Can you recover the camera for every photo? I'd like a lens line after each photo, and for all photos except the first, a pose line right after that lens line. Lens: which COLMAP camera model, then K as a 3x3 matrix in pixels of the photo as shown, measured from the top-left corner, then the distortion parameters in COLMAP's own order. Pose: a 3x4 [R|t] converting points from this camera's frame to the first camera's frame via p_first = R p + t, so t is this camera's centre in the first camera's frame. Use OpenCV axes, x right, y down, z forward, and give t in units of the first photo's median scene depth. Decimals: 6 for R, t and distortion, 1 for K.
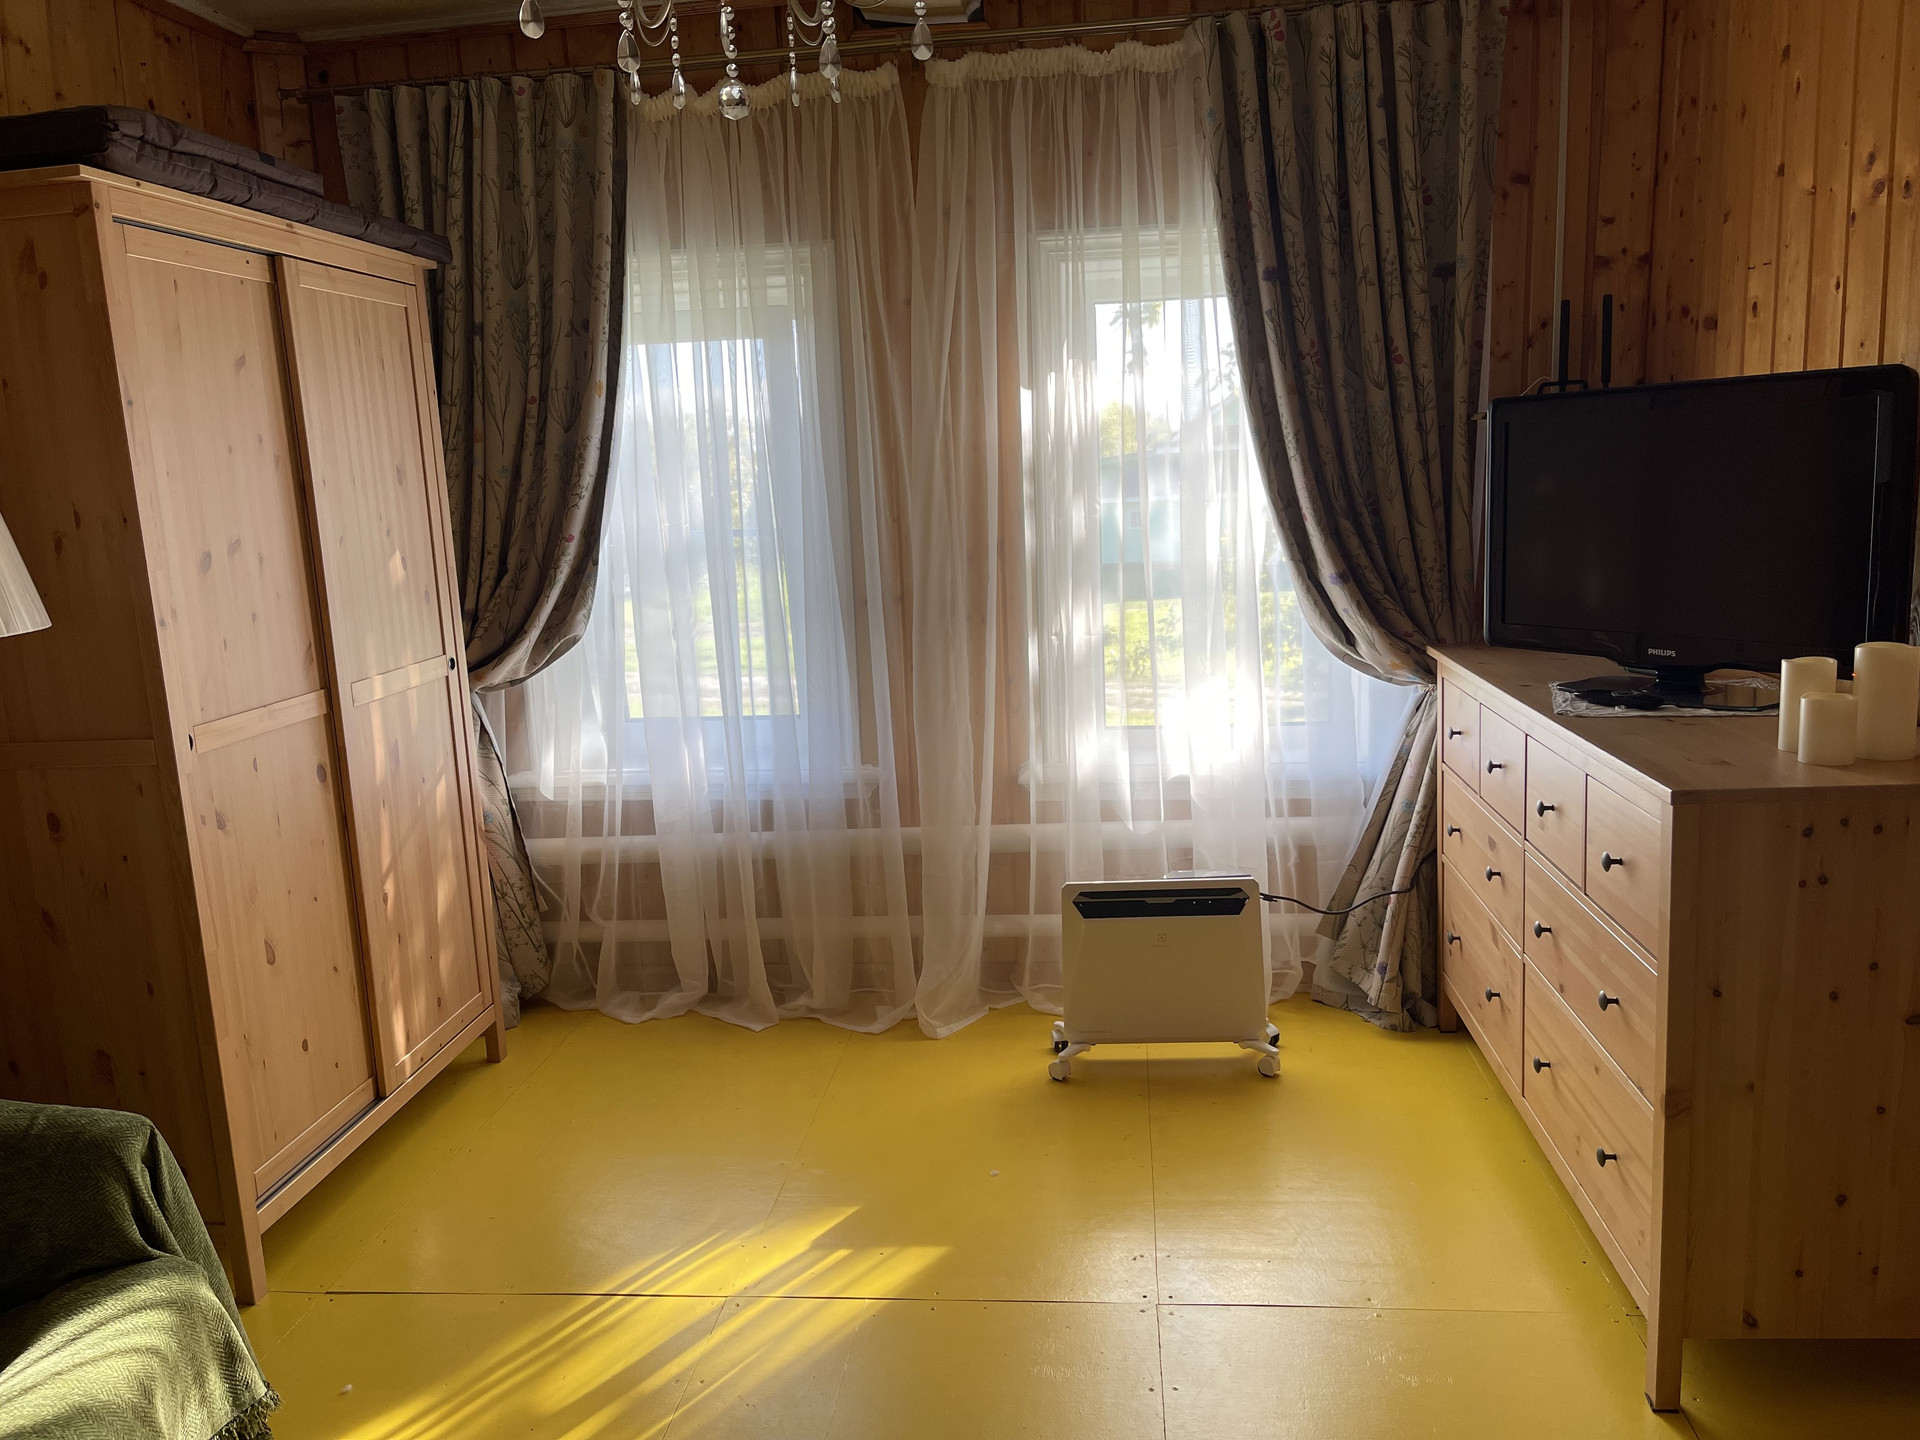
lens RADIAL K [[1425.6, 0, 970.5], [0, 1425.6, 734.9], [0, 0, 1]] dist [0.044920, -0.062403]
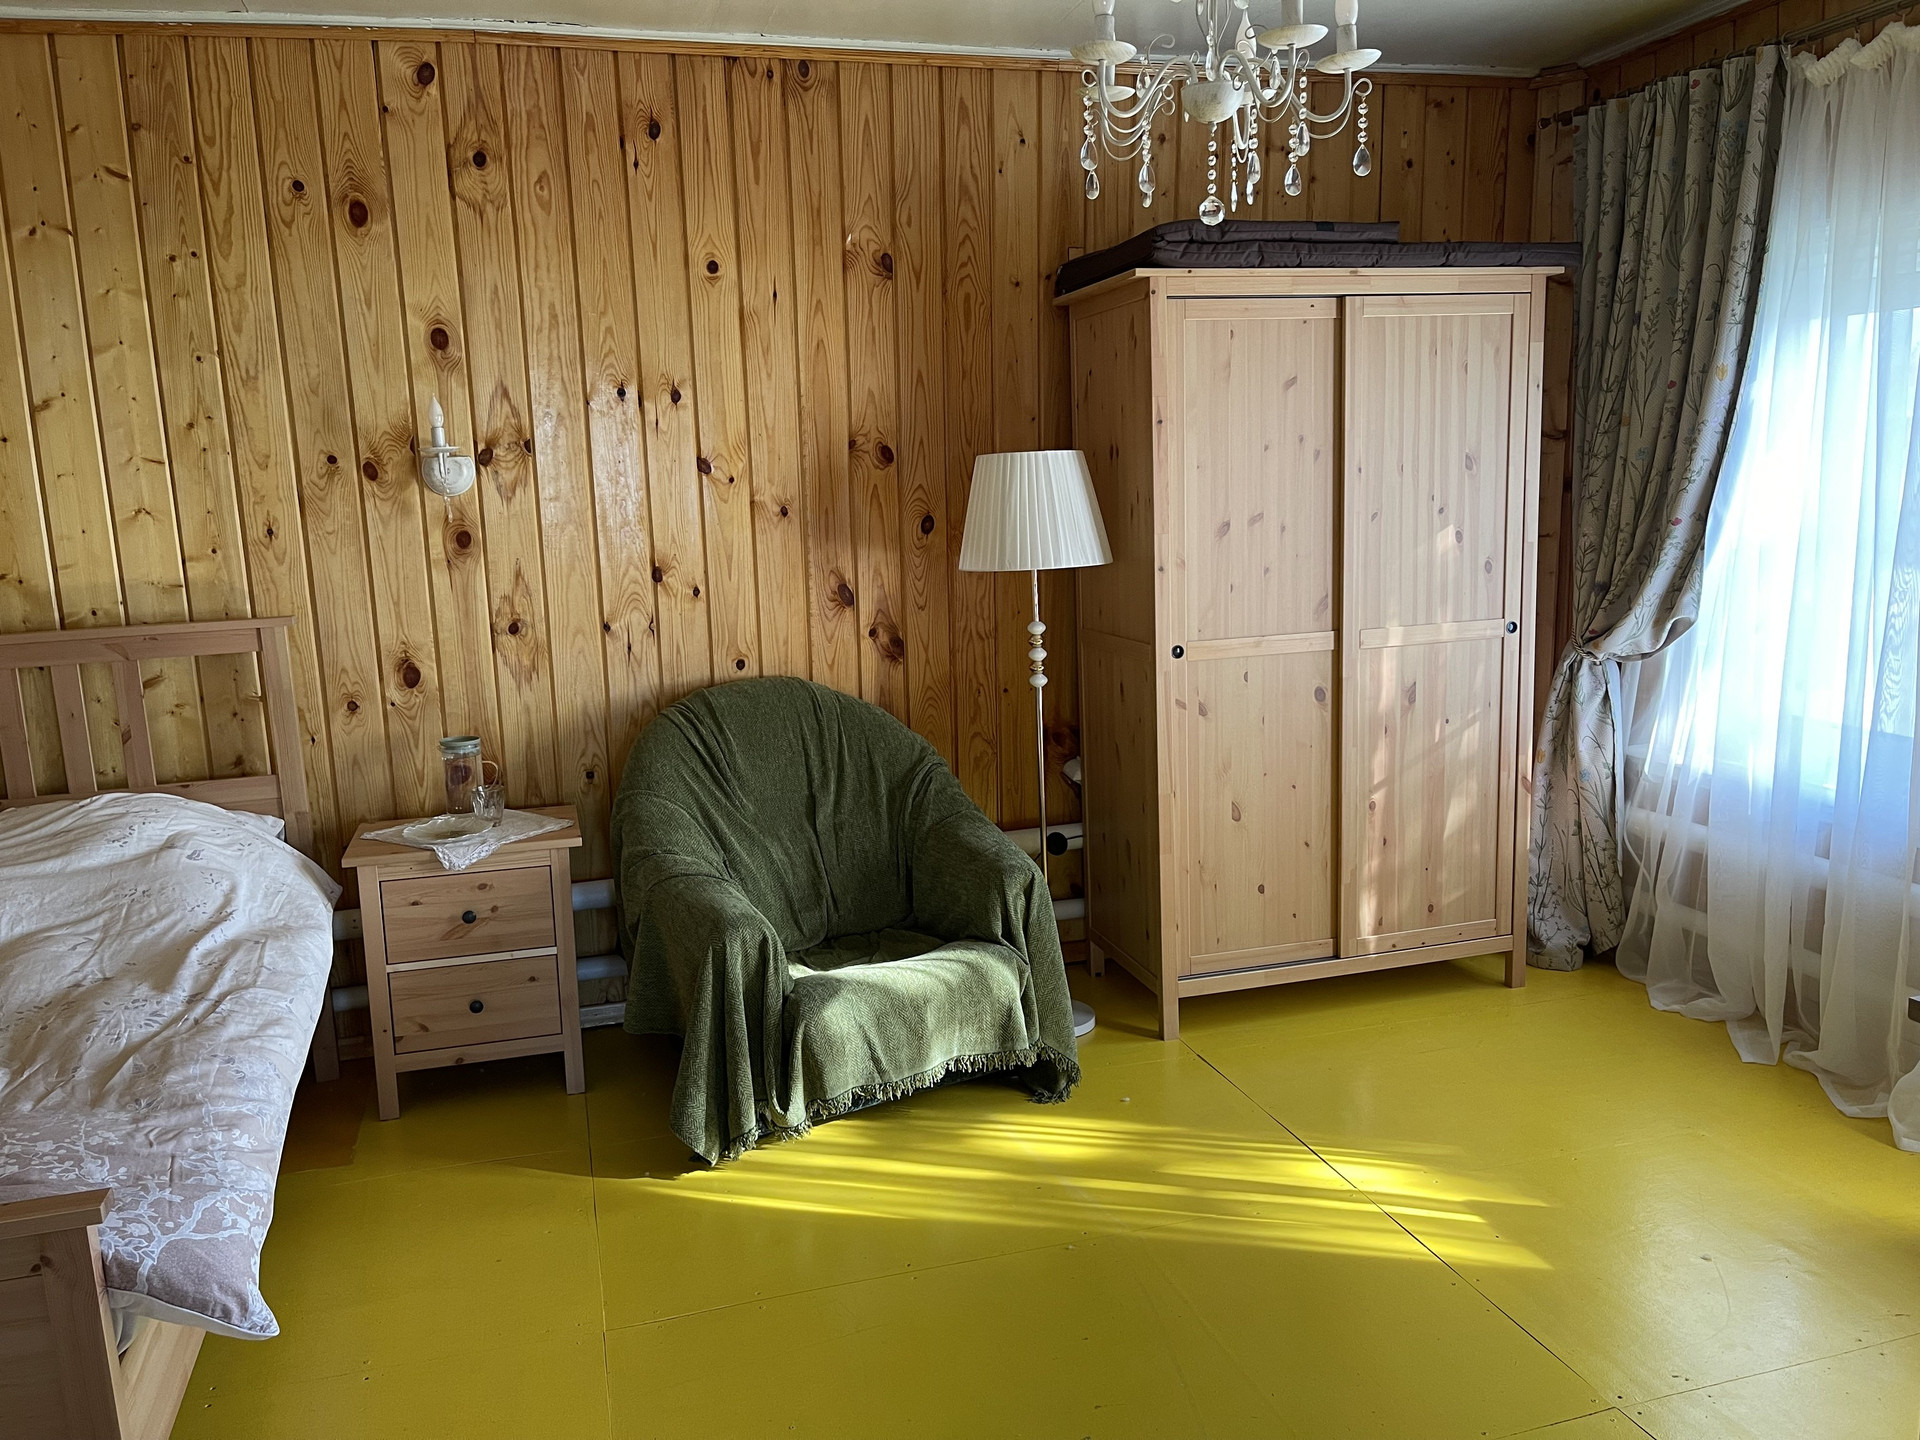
lens RADIAL K [[1425.6, 0, 961.2], [0, 1425.6, 727.9], [0, 0, 1]] dist [0.044920, -0.062403]
pose [[0.394308, 0.194410, -0.898179, 0.541282], [-0.156057, 0.977337, 0.143033, -0.071961], [0.905631, 0.083768, 0.415711, 0.156427]]
